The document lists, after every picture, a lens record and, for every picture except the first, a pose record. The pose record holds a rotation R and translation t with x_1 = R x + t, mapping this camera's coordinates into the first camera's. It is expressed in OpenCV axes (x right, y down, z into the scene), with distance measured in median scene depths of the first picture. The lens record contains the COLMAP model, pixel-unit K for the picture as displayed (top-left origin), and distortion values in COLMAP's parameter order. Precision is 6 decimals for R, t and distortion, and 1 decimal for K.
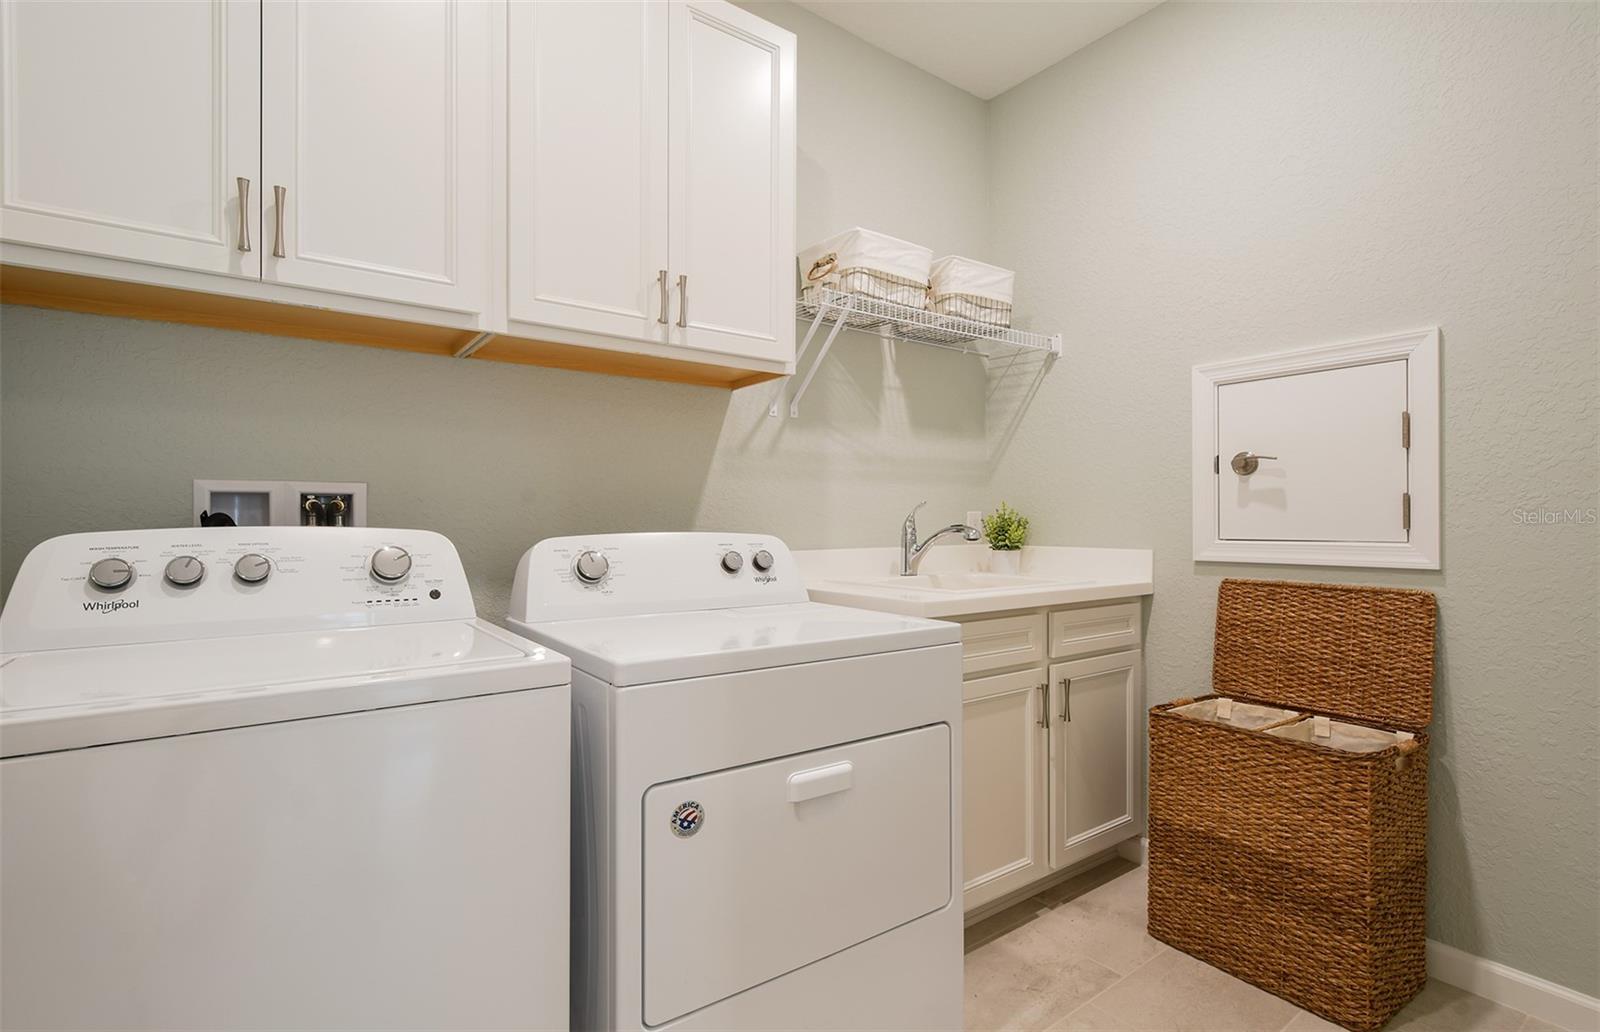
lens RADIAL K [[751.5, 0, 790.3], [0, 751.5, 520.5], [0, 0, 1]] dist [-0.000932, -0.000711]
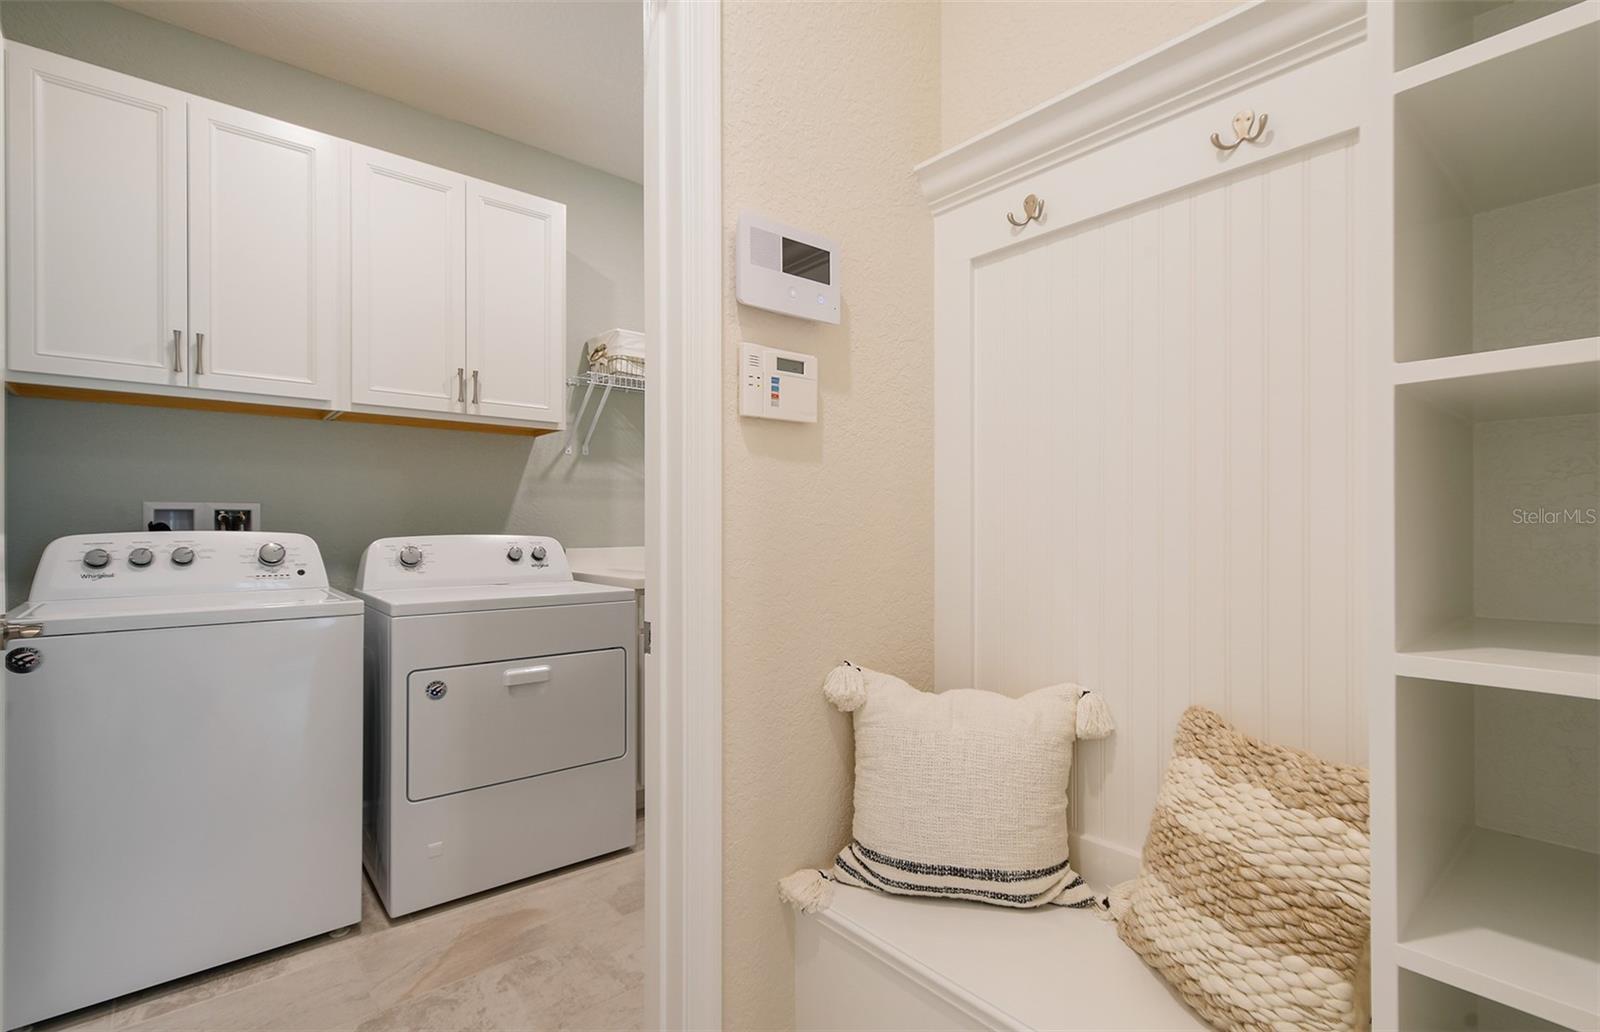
lens RADIAL K [[724.4, 0, 791.1], [0, 724.4, 526.1], [0, 0, 1]] dist [-0.000886, 0.000289]
pose [[0.996598, 0.000523, 0.082415, 0.433889], [-0.000579, 1.000000, 0.000652, -0.004231], [-0.082415, -0.000697, 0.996598, -0.622795]]
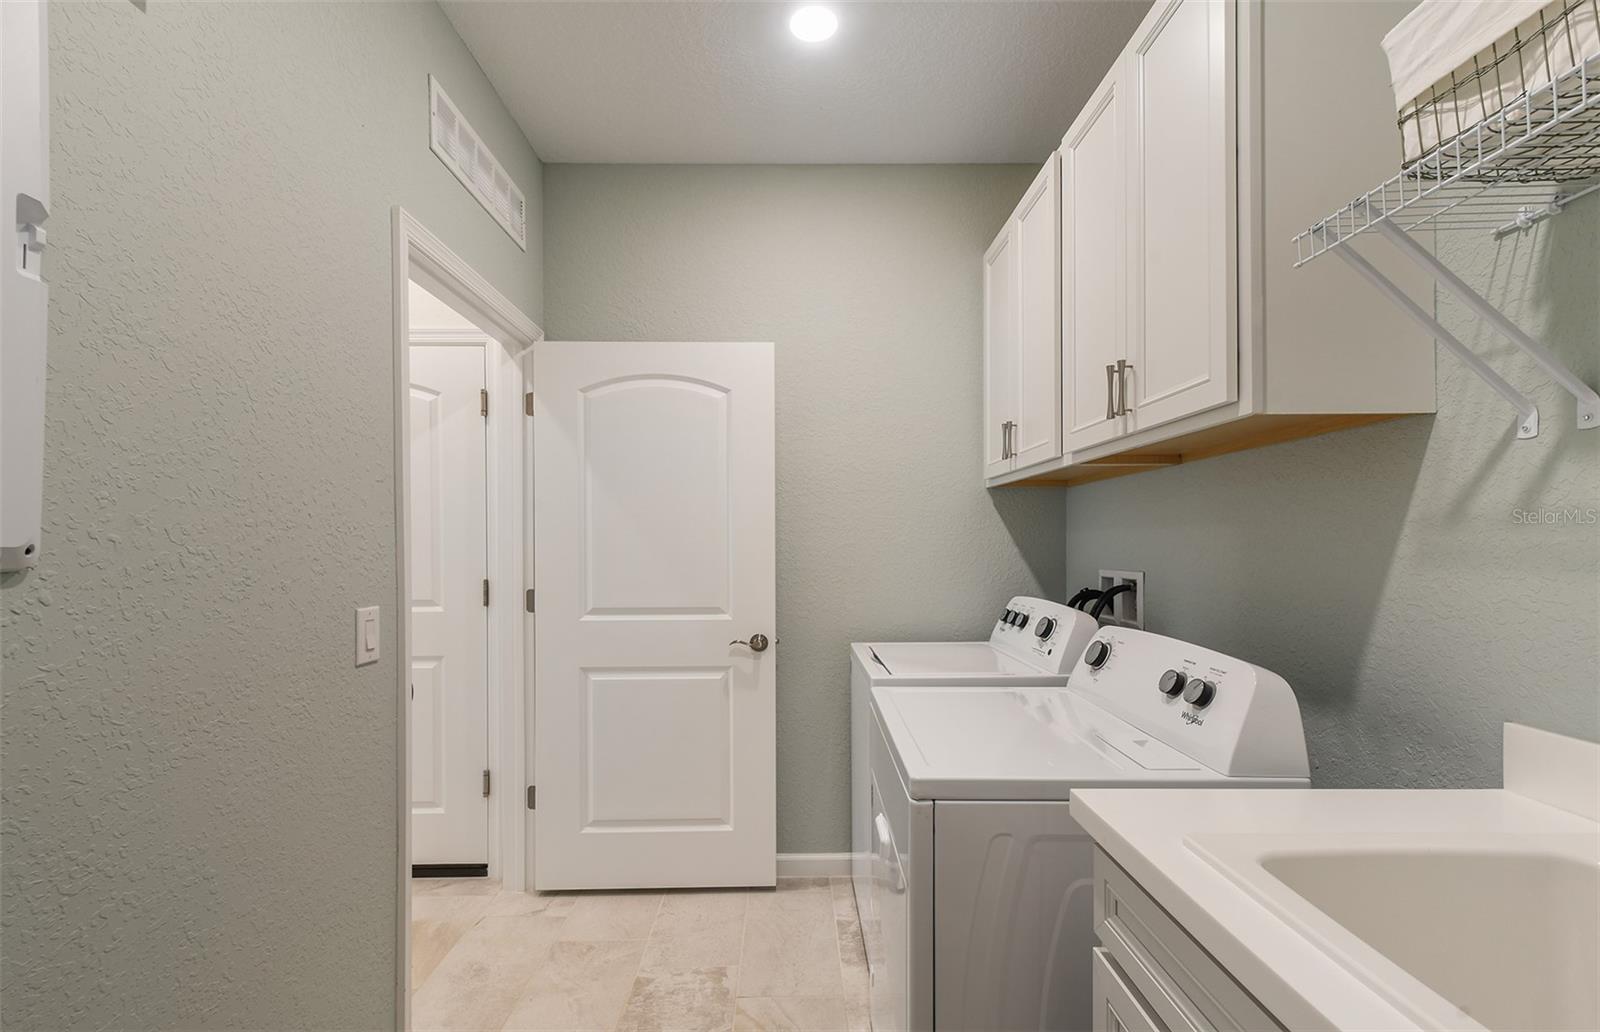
lens RADIAL K [[708.2, 0, 796.8], [0, 708.2, 531.4], [0, 0, 1]] dist [0.000444, -0.000193]
pose [[-0.569550, -0.006853, -0.821928, 0.922928], [0.013827, 0.999744, -0.017917, -0.118208], [0.821840, -0.021569, -0.569310, 1.319537]]
